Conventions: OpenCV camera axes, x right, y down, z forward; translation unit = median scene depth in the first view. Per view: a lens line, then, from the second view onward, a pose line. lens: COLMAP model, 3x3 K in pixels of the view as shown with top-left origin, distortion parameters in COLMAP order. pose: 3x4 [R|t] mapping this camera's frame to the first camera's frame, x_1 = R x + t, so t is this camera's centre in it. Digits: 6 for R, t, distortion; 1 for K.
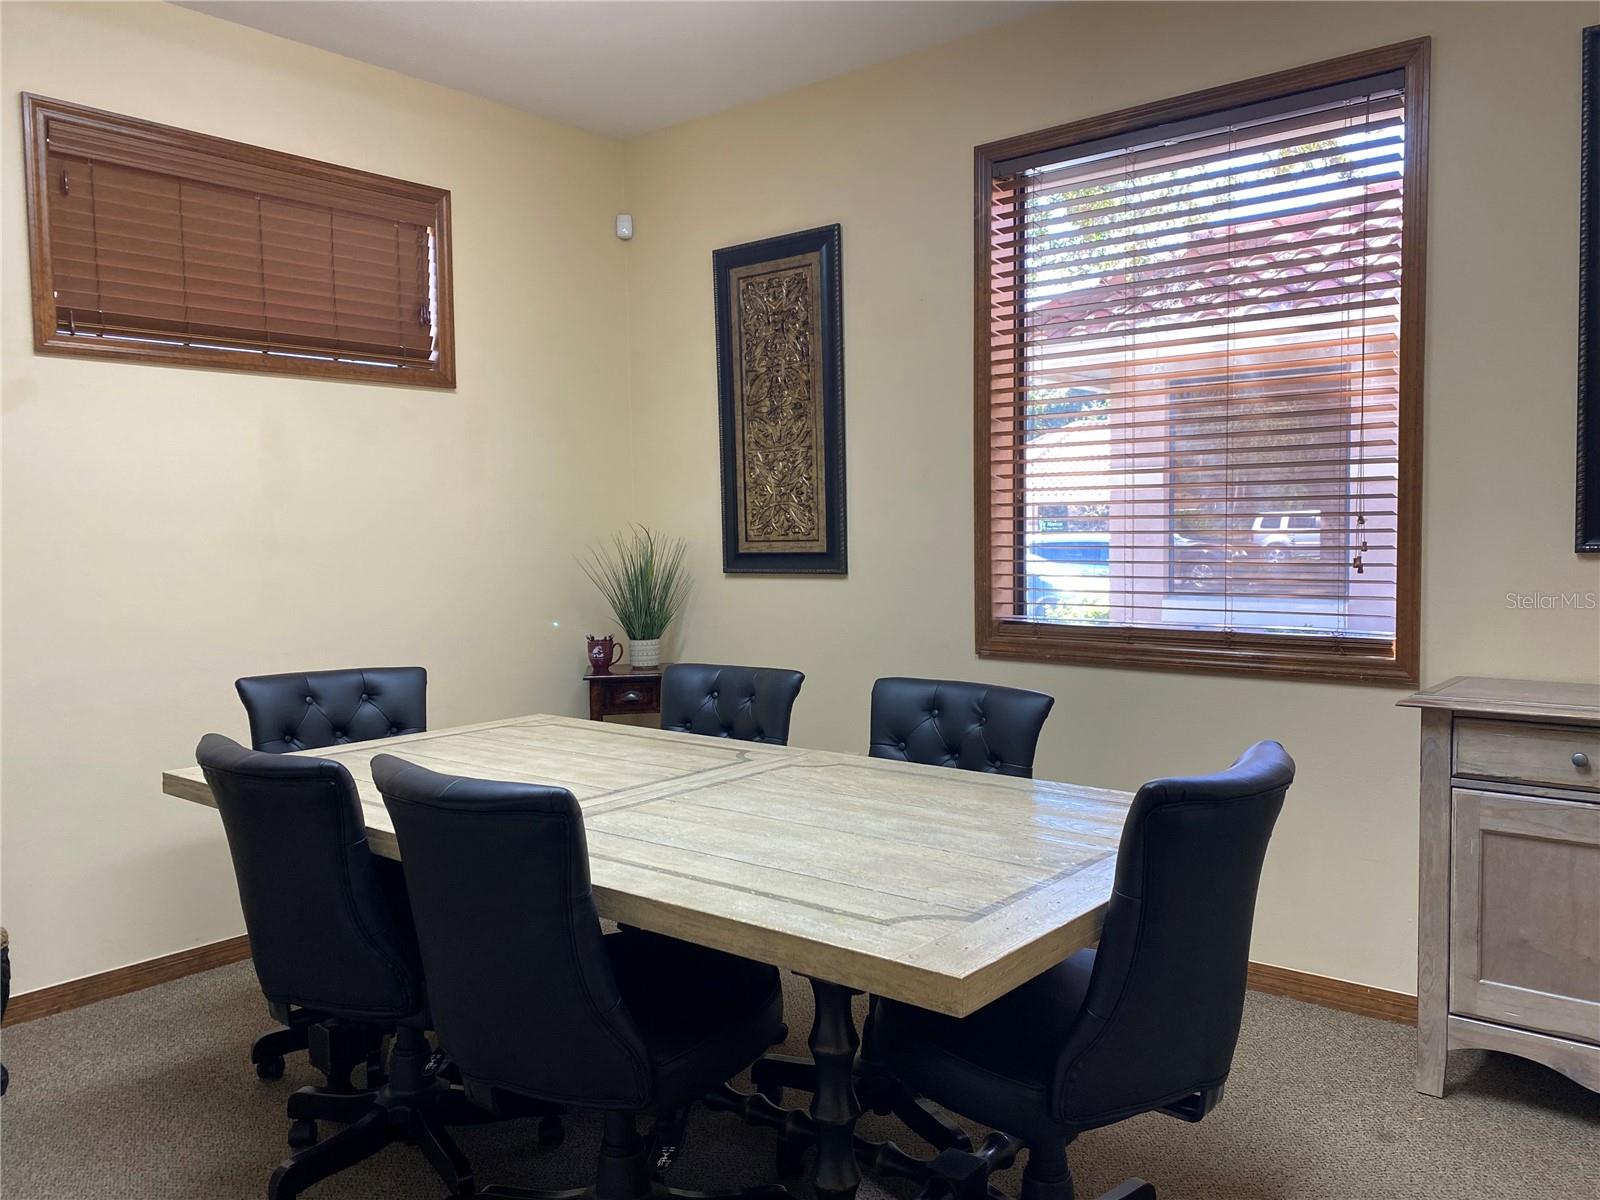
lens RADIAL K [[1218.7, 0, 802.0], [0, 1218.7, 600.6], [0, 0, 1]] dist [0.016543, -0.008477]
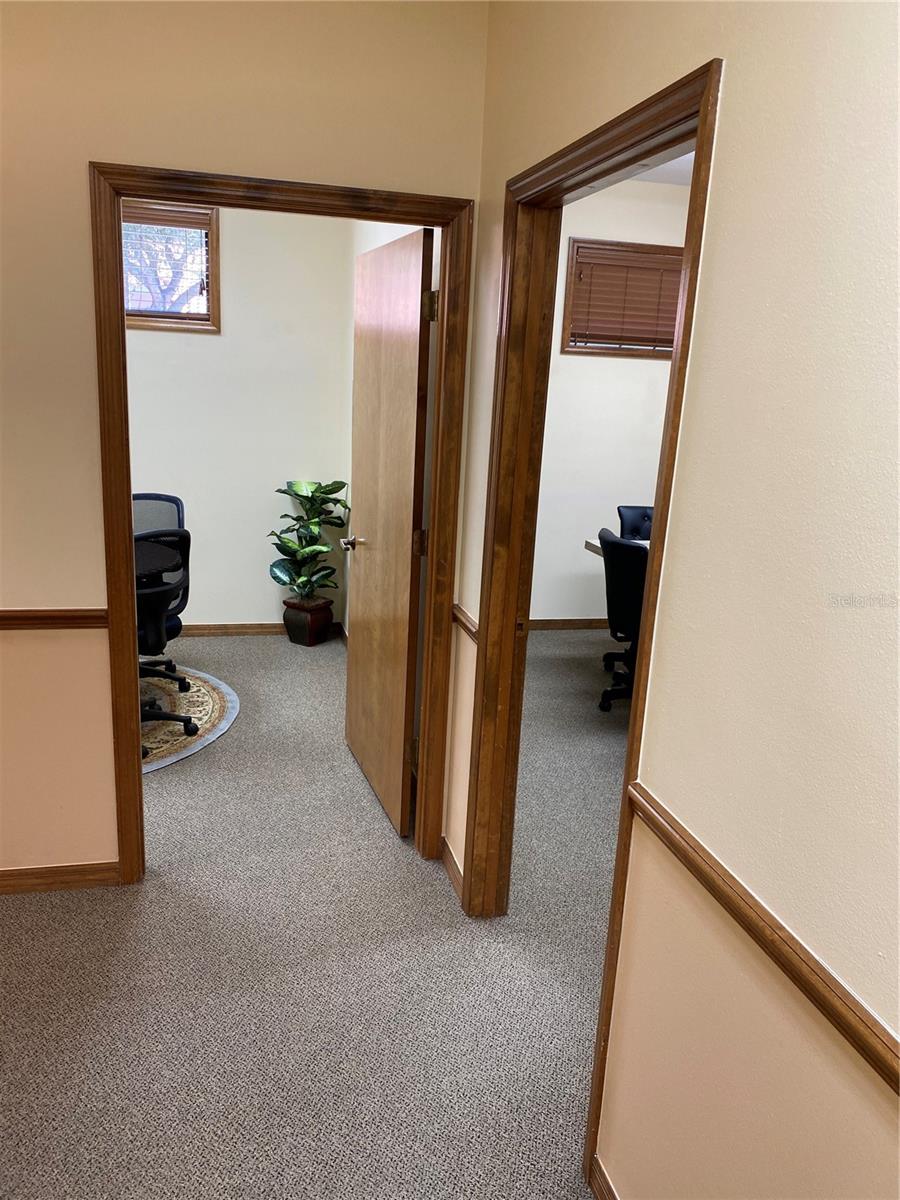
lens RADIAL K [[914.0, 0, 449.2], [0, 914.0, 601.7], [0, 0, 1]] dist [0.016543, -0.008477]
pose [[0.800737, 0.199320, -0.564882, 0.277756], [-0.100063, 0.974274, 0.201934, -0.071549], [0.590600, -0.105173, 0.800082, -0.558006]]
